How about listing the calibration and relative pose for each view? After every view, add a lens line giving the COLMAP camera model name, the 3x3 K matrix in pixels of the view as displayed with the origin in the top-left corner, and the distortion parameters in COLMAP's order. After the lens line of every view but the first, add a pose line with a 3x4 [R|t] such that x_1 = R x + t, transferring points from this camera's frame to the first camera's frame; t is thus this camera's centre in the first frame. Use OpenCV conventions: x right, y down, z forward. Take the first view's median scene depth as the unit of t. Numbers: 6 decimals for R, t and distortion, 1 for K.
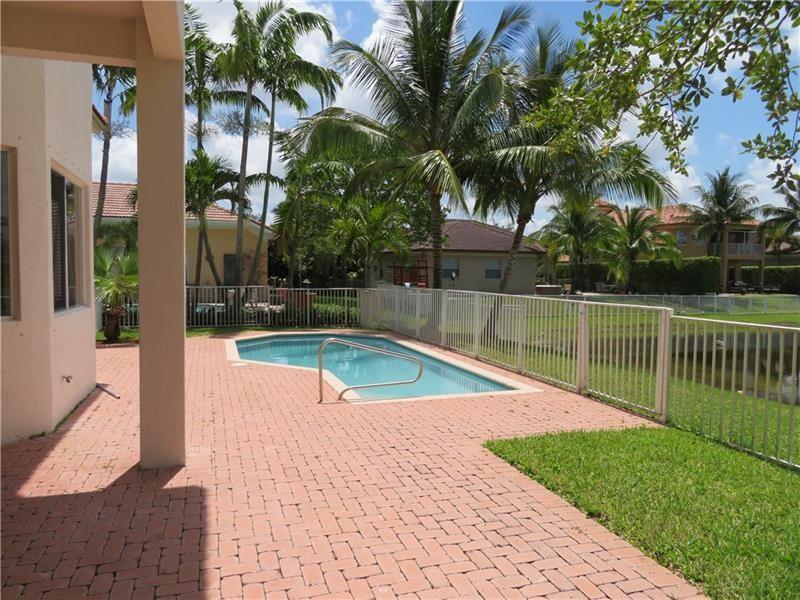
lens RADIAL K [[575.8, 0, 400.0], [0, 575.8, 300.0], [0, 0, 1]] dist [-0.008054, 0.005774]
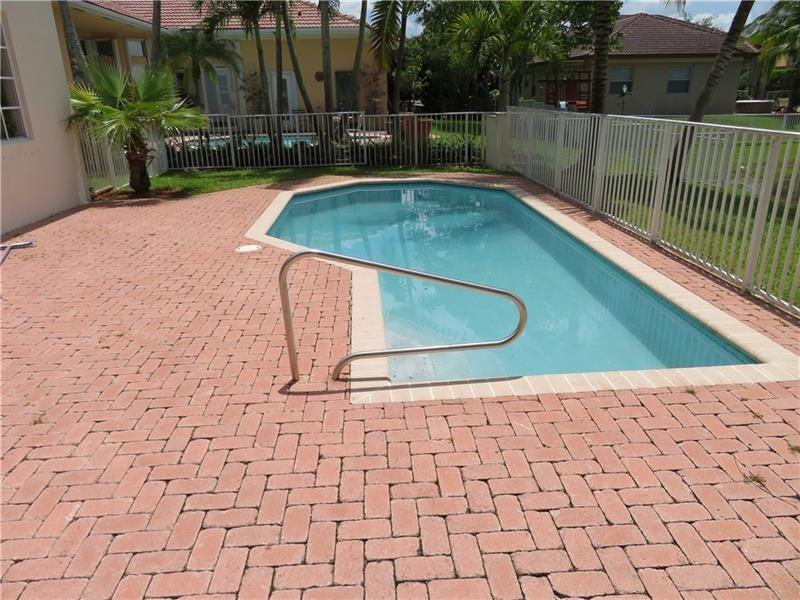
lens RADIAL K [[575.8, 0, 400.0], [0, 575.8, 300.0], [0, 0, 1]] dist [-0.008054, 0.005774]
pose [[0.966277, 0.061033, -0.250166, 0.023479], [0.015789, 0.955634, 0.294132, -0.009429], [0.257019, -0.288163, 0.922444, 0.248238]]
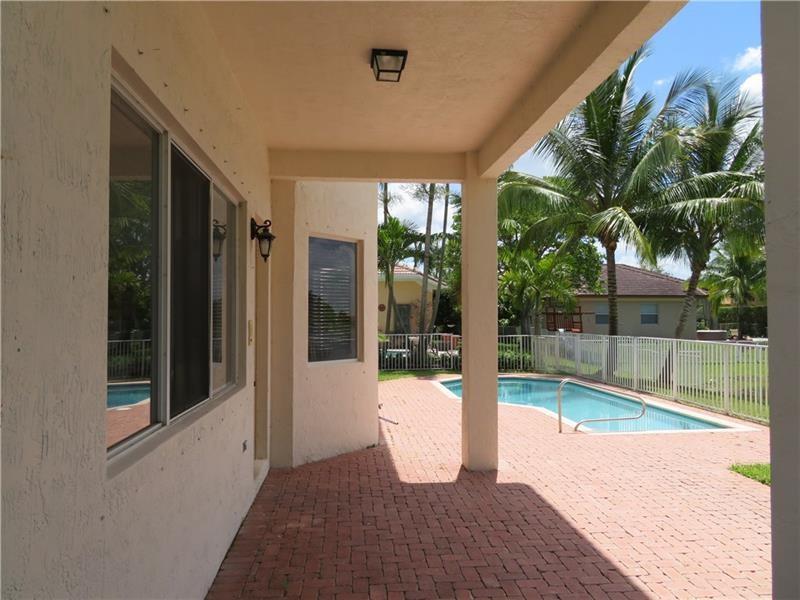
lens RADIAL K [[575.8, 0, 400.0], [0, 575.8, 300.0], [0, 0, 1]] dist [-0.008054, 0.005774]
pose [[0.974576, -0.018252, -0.223314, -0.077218], [0.000546, 0.996867, -0.079096, -0.001149], [0.224058, 0.076963, 0.971532, -0.106628]]
